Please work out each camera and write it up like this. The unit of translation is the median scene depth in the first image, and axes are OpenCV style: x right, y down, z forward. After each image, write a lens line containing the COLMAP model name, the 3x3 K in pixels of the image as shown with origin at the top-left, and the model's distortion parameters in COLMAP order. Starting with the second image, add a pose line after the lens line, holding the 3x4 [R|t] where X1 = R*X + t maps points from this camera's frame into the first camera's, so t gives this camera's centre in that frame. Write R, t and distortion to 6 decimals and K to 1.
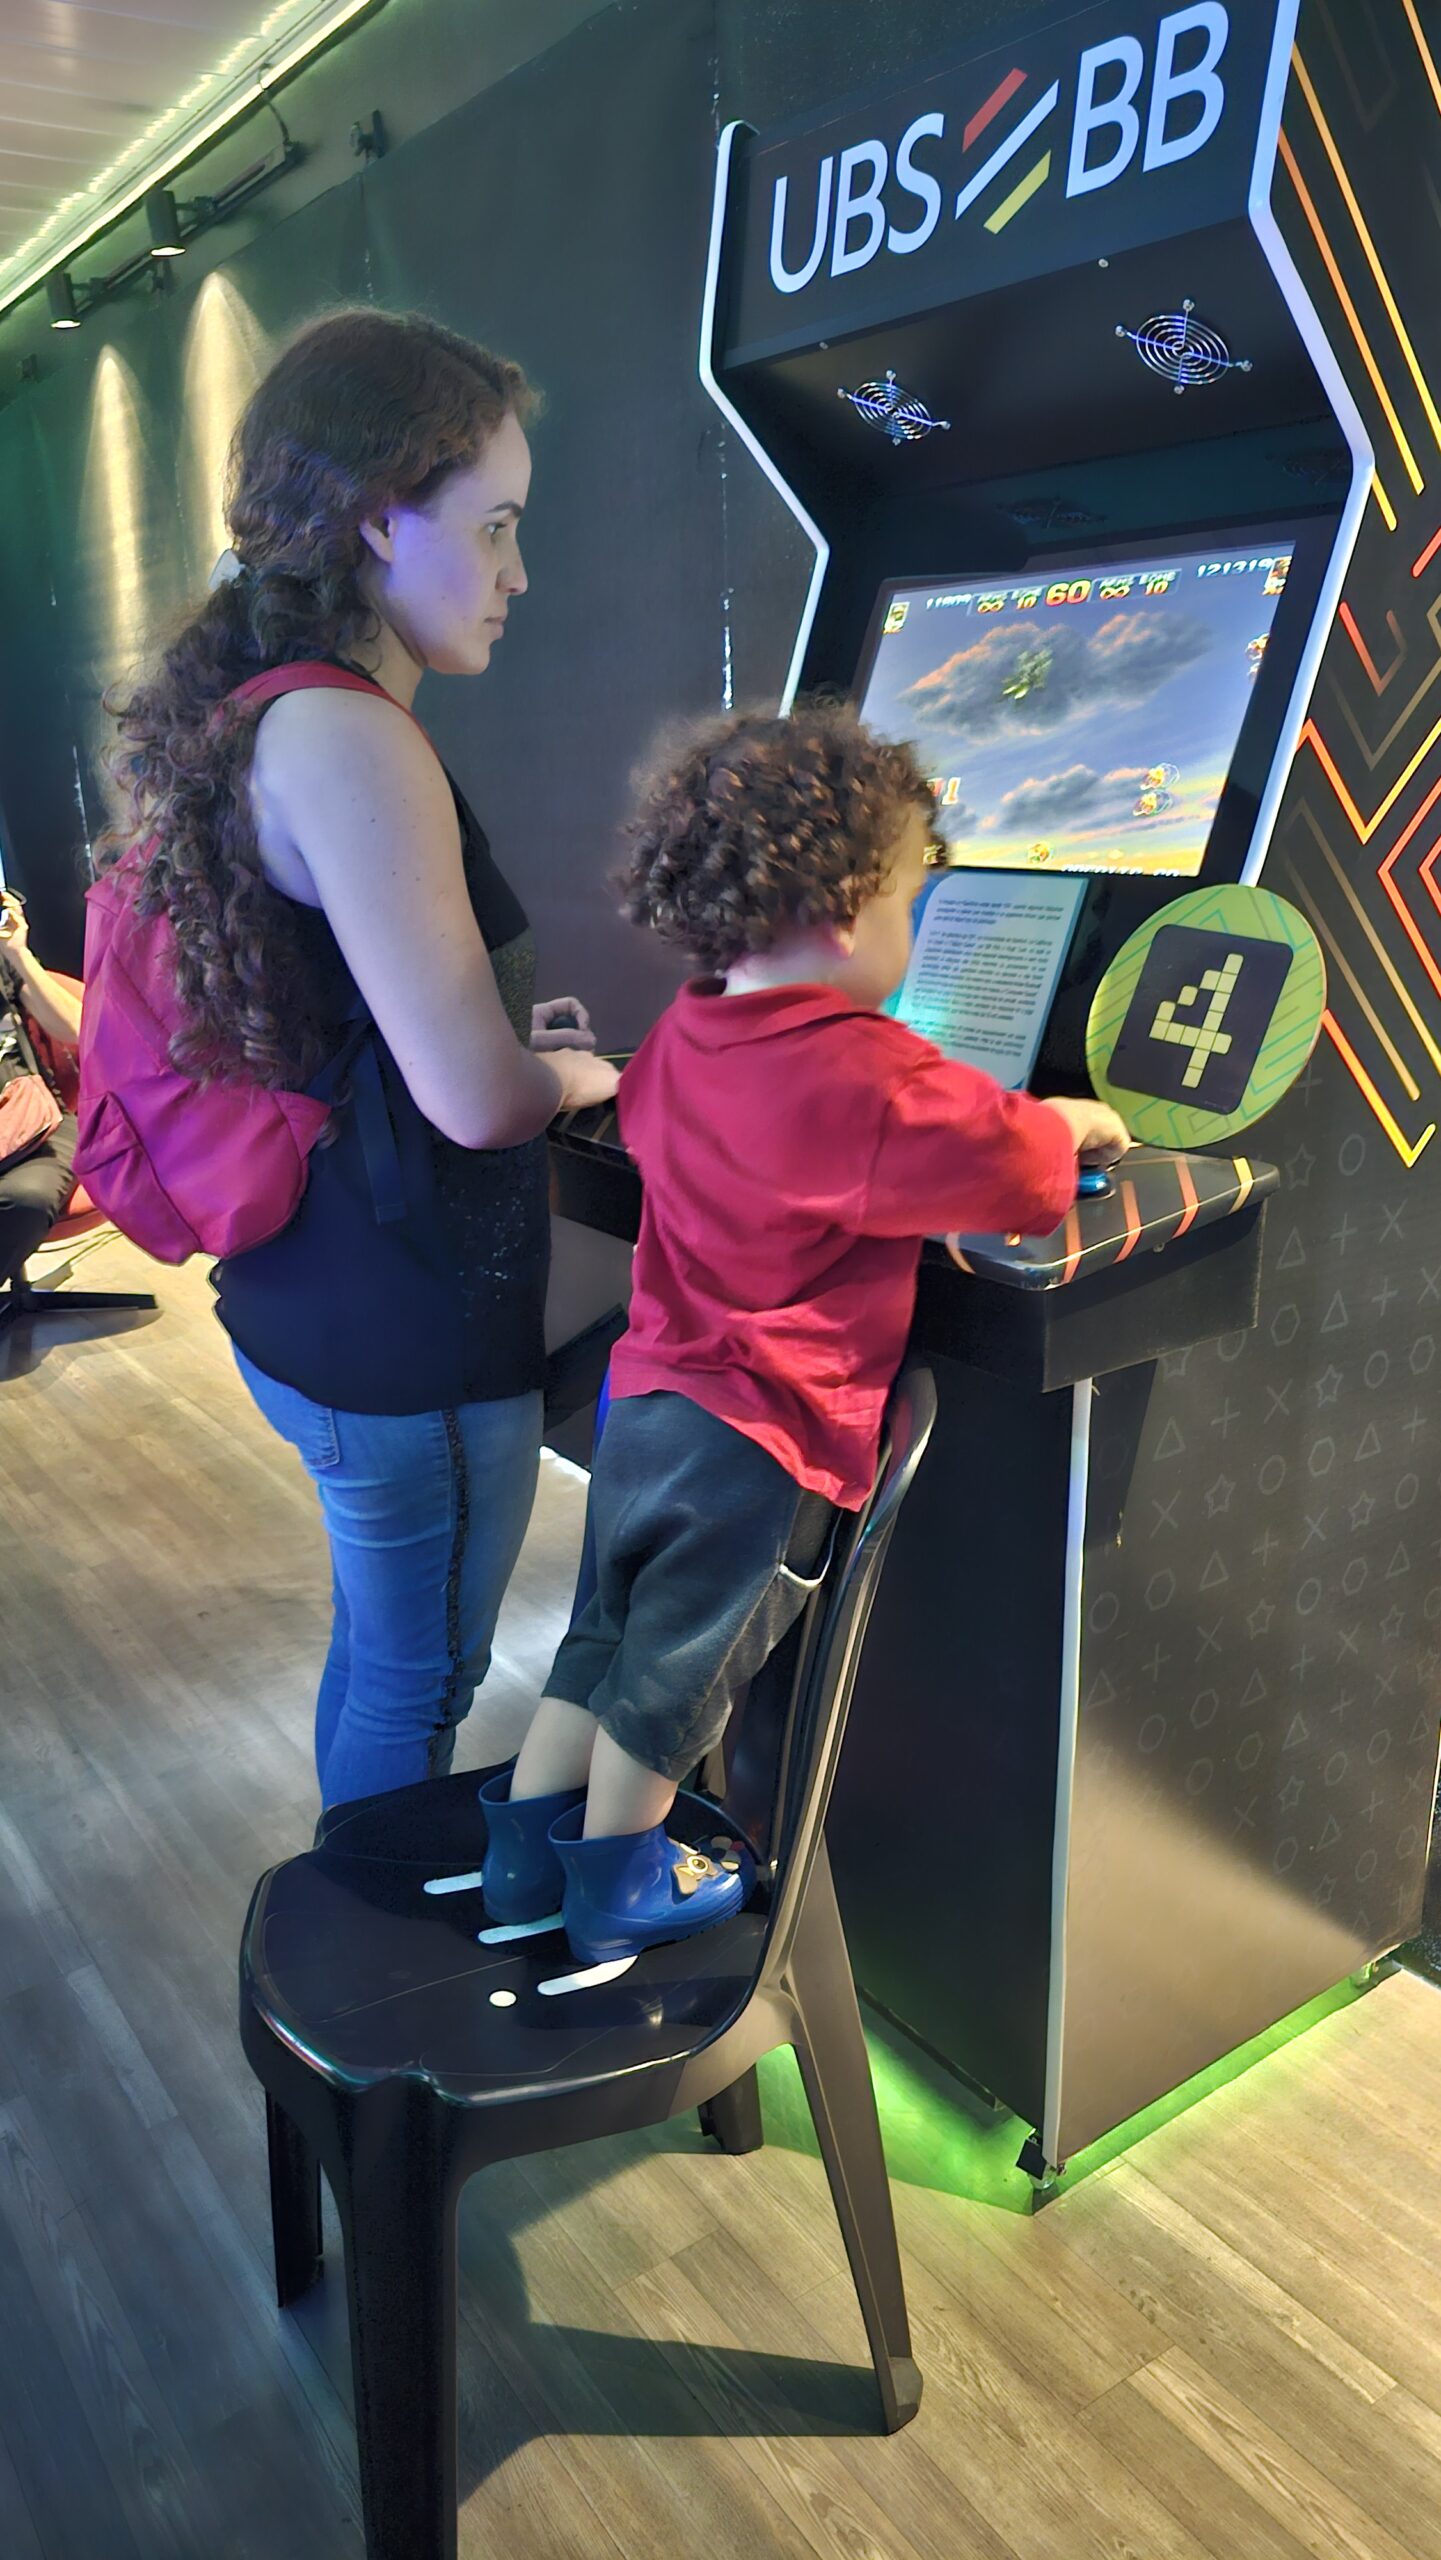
lens RADIAL K [[1748.2, 0, 724.5], [0, 1748.2, 1302.4], [0, 0, 1]] dist [0.049502, -0.002814]
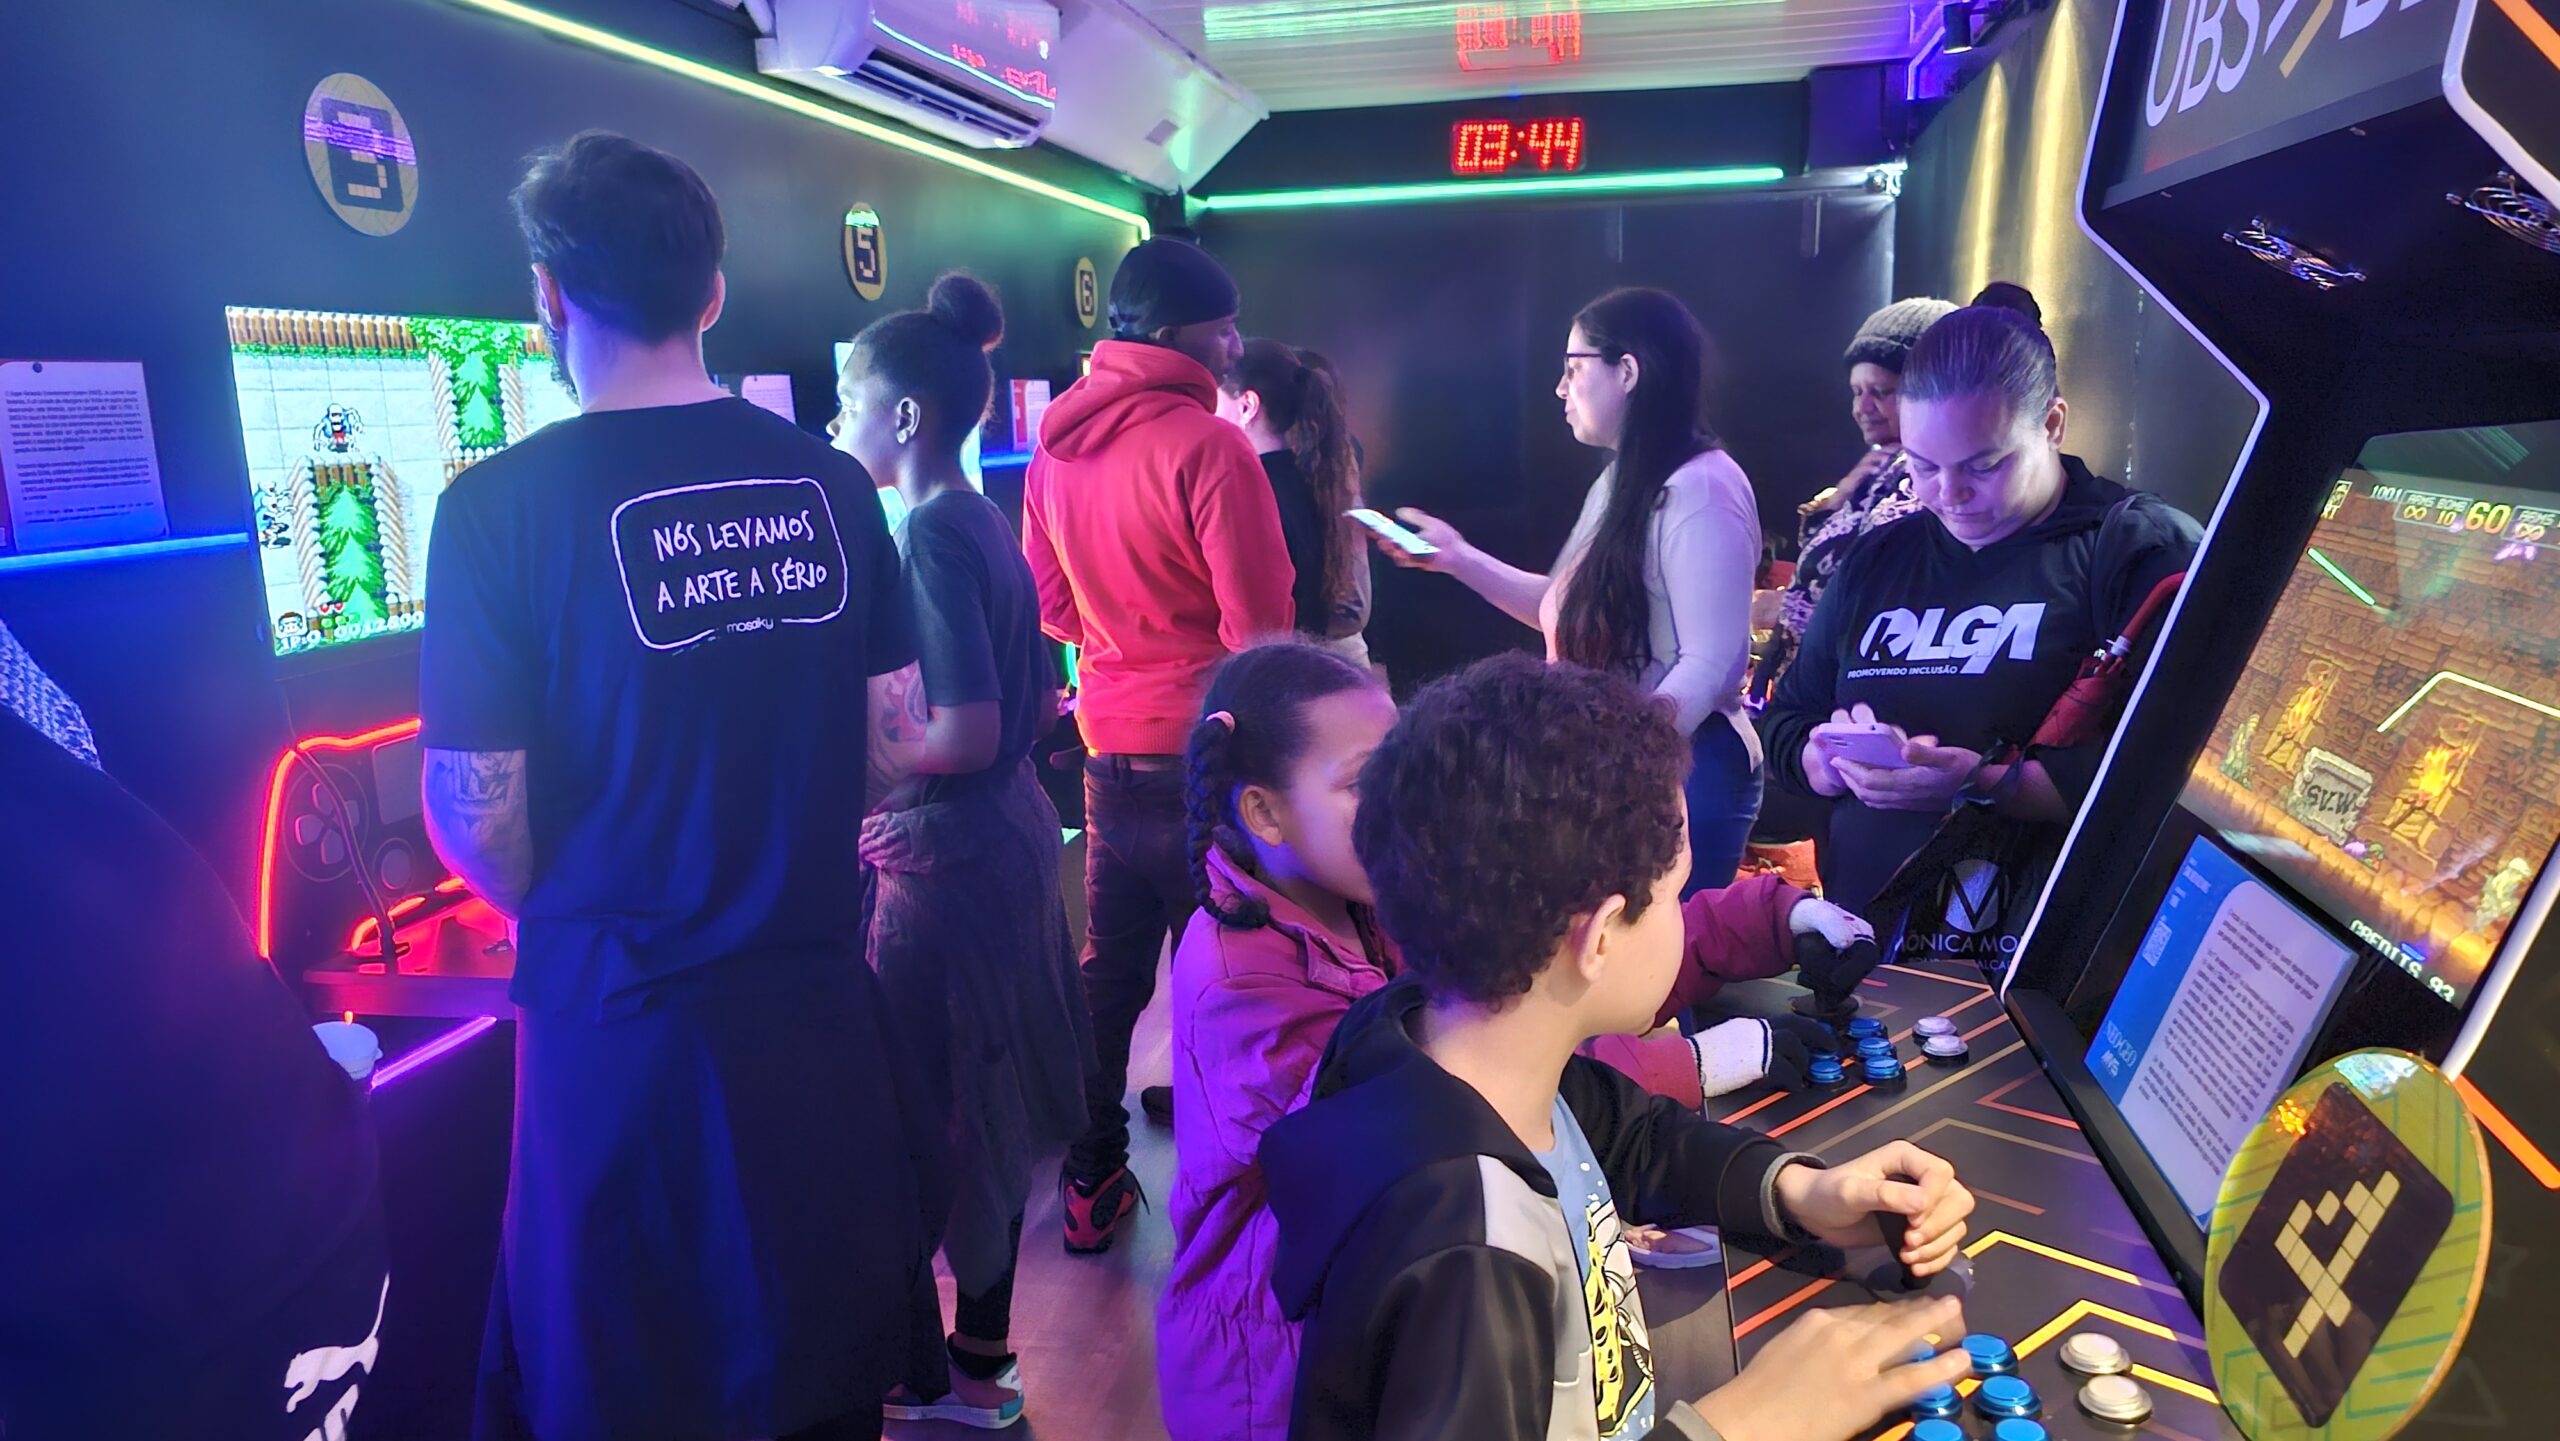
lens RADIAL K [[1748.2, 0, 1280.0], [0, 1748.2, 720.5], [0, 0, 1]] dist [0.049502, -0.002814]
pose [[0.679220, 0.147193, -0.719023, 0.441209], [-0.222336, 0.974914, -0.010451, -0.253859], [0.699448, 0.166963, 0.694907, 0.262094]]
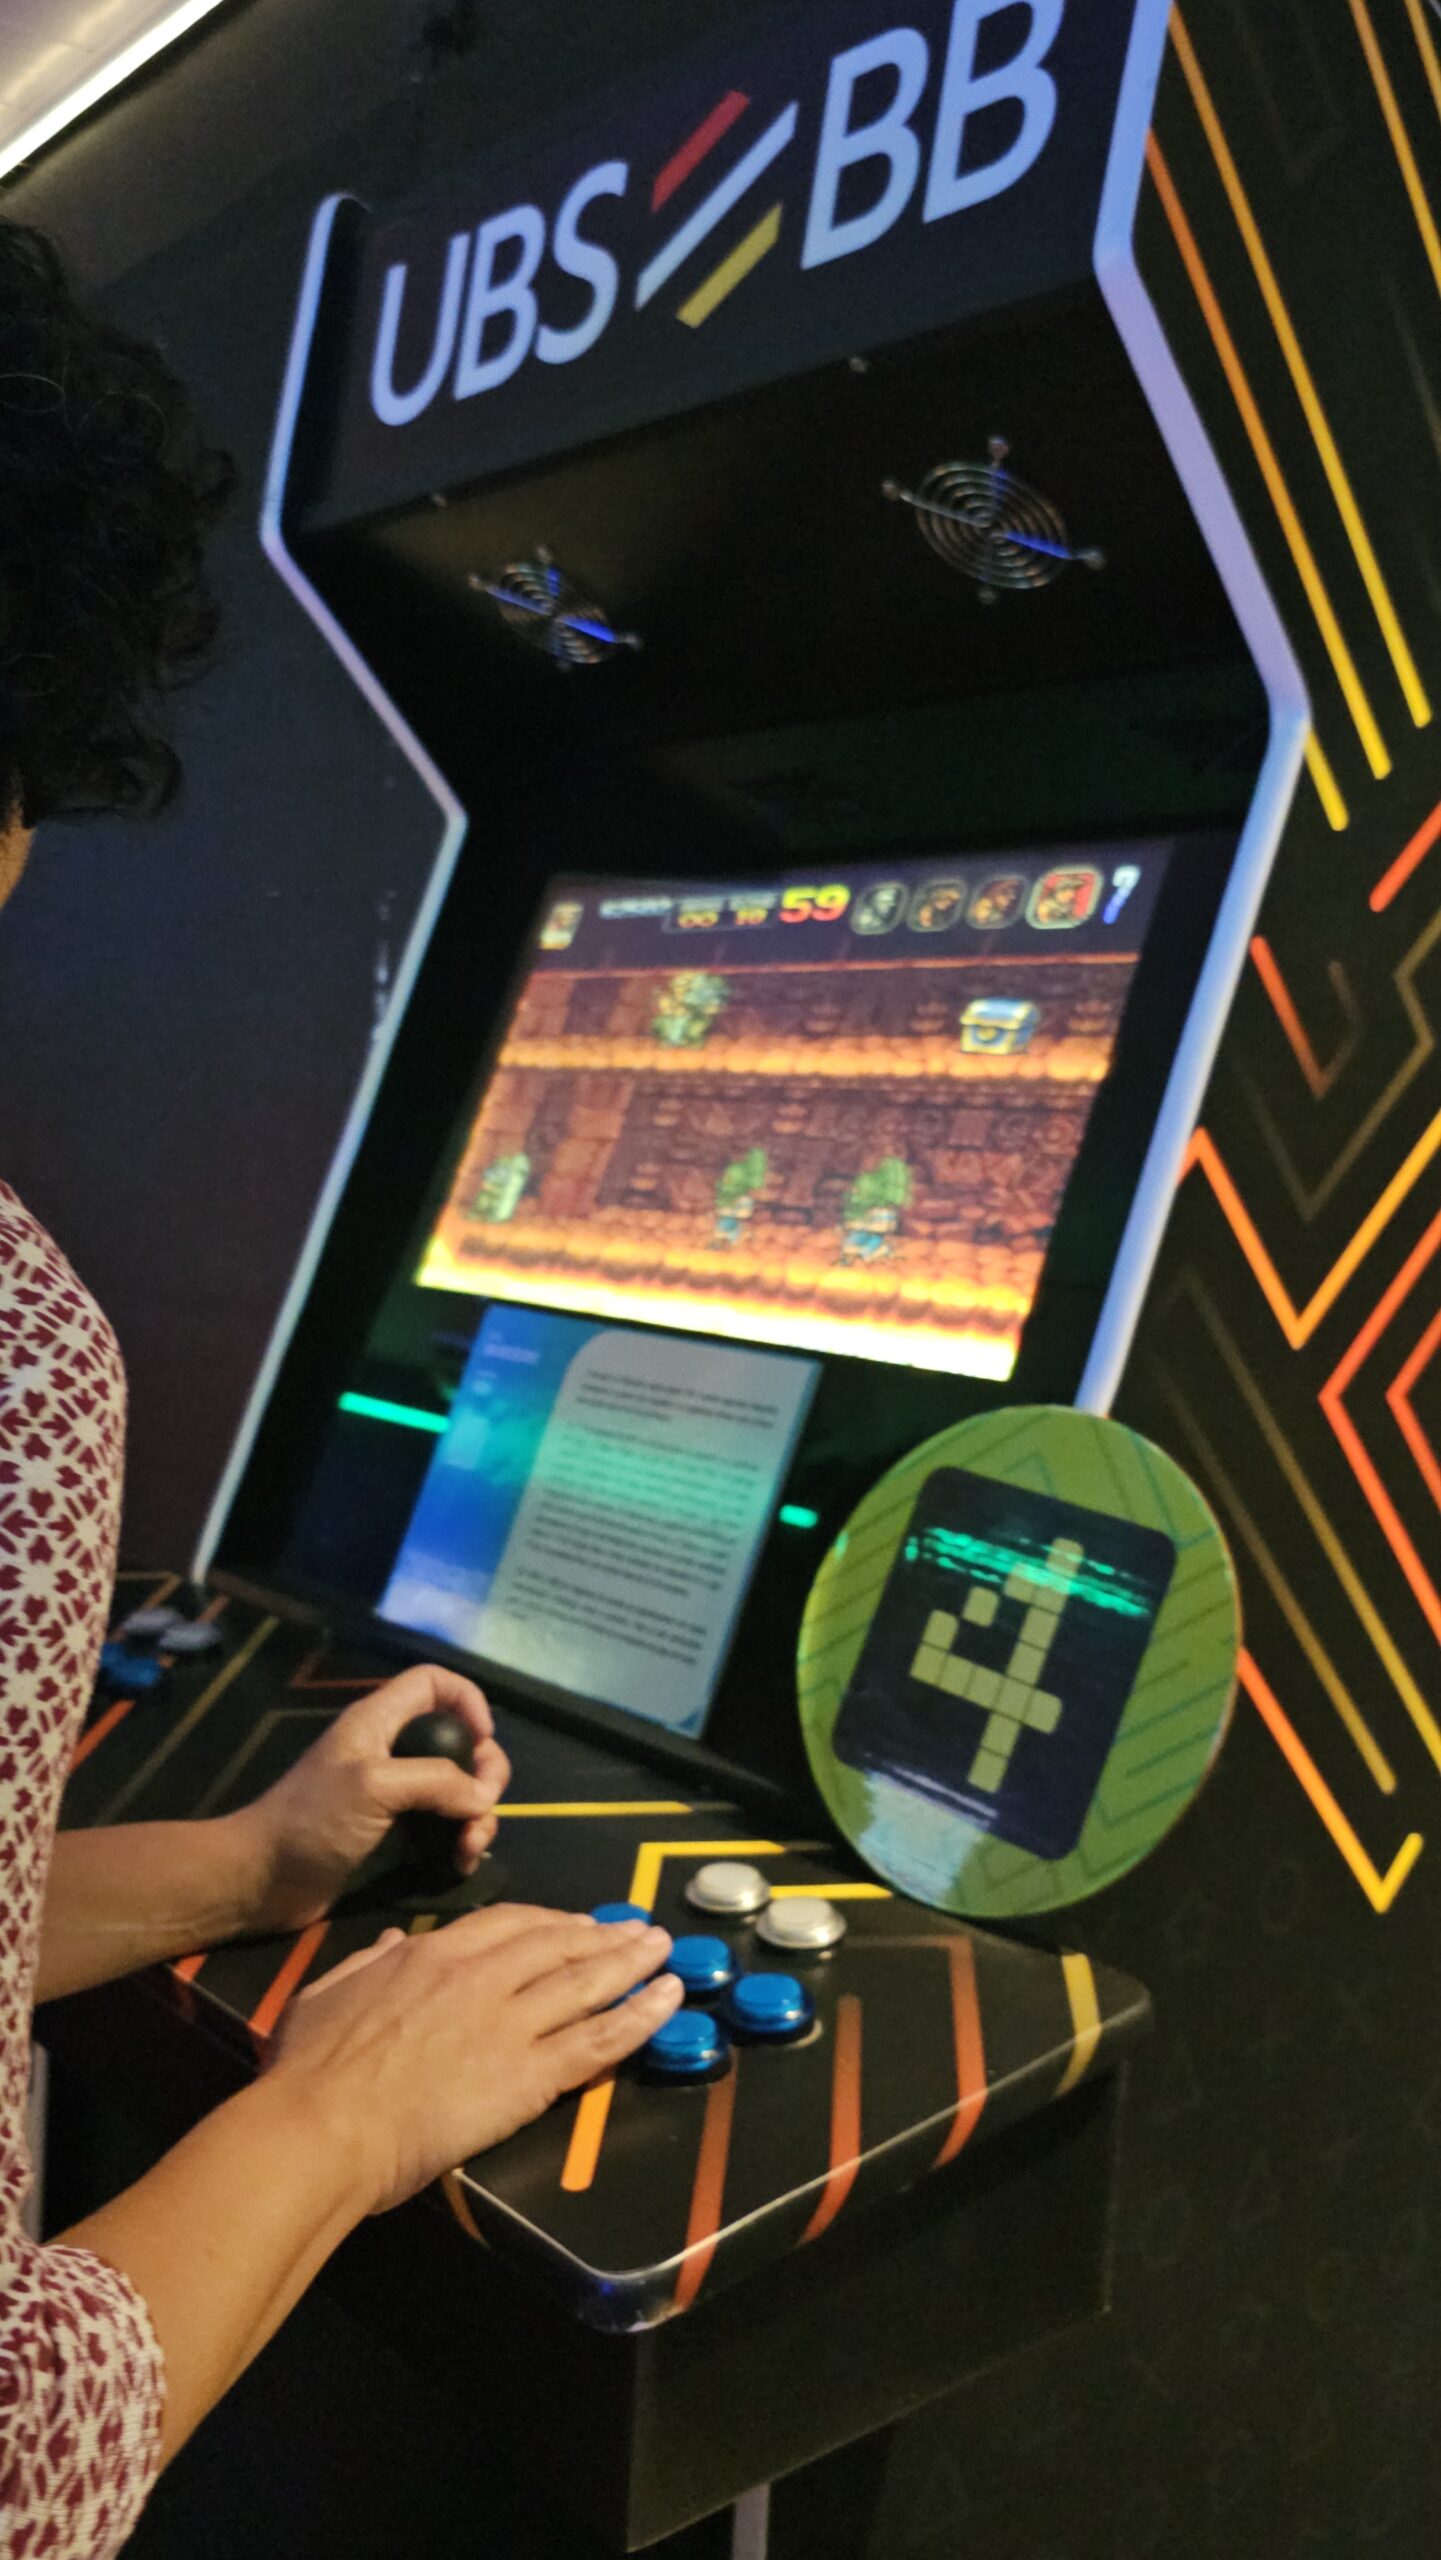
lens RADIAL K [[2079.1, 0, 720.5], [0, 2079.1, 1280.0], [0, 0, 1]] dist [0.068045, -0.007442]
pose [[0.992476, 0.077994, 0.094384, 0.120636], [-0.053470, 0.969559, -0.238947, -0.116355], [-0.110147, 0.232103, 0.966435, 0.387348]]
